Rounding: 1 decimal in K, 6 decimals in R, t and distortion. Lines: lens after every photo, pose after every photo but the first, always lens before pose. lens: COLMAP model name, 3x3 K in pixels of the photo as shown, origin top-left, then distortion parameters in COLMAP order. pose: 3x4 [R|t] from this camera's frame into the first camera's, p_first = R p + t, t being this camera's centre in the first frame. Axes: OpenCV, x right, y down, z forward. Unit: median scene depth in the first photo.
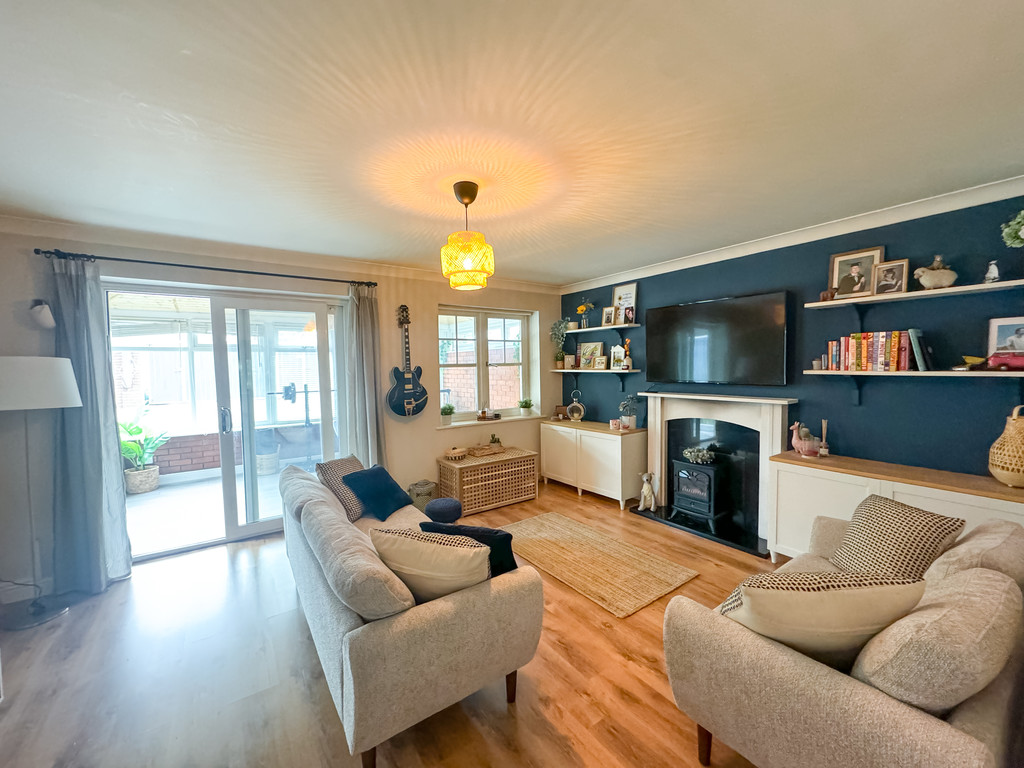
lens RADIAL K [[410.6, 0, 513.1], [0, 410.6, 384.5], [0, 0, 1]] dist [0.003074, -0.000195]
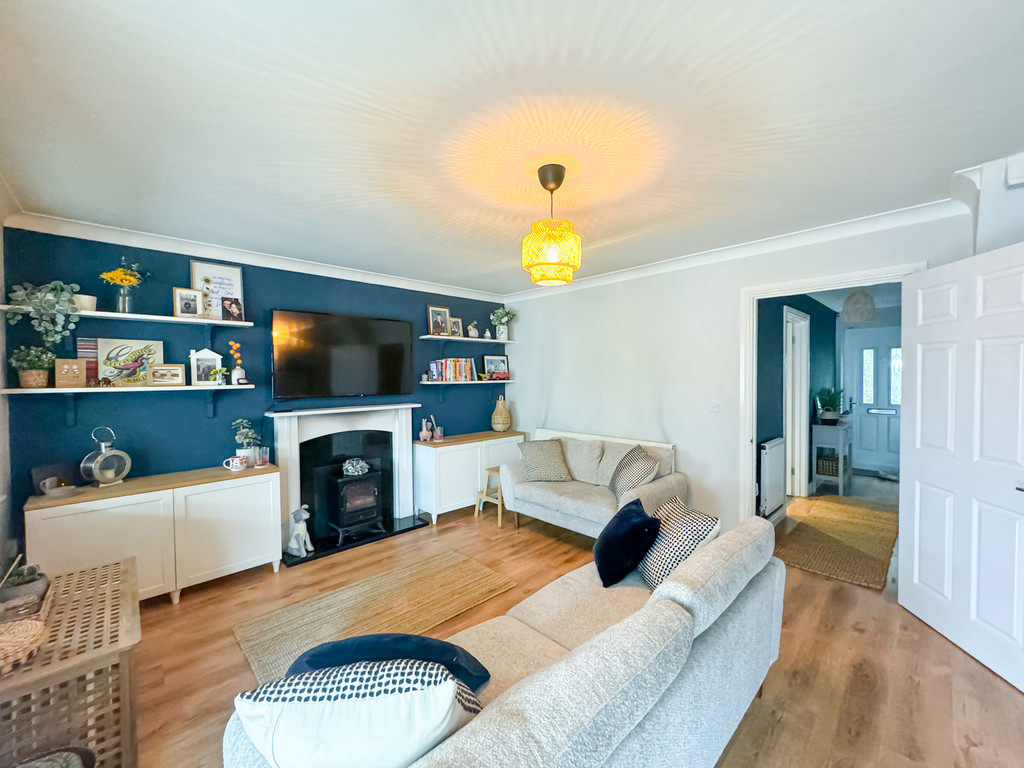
lens RADIAL K [[410.6, 0, 516.1], [0, 410.6, 379.3], [0, 0, 1]] dist [0.003074, -0.000195]
pose [[-0.152412, -0.001783, 0.988315, -0.549976], [0.051901, 0.998604, 0.009806, -0.029772], [-0.986953, 0.052789, -0.152106, 0.678287]]
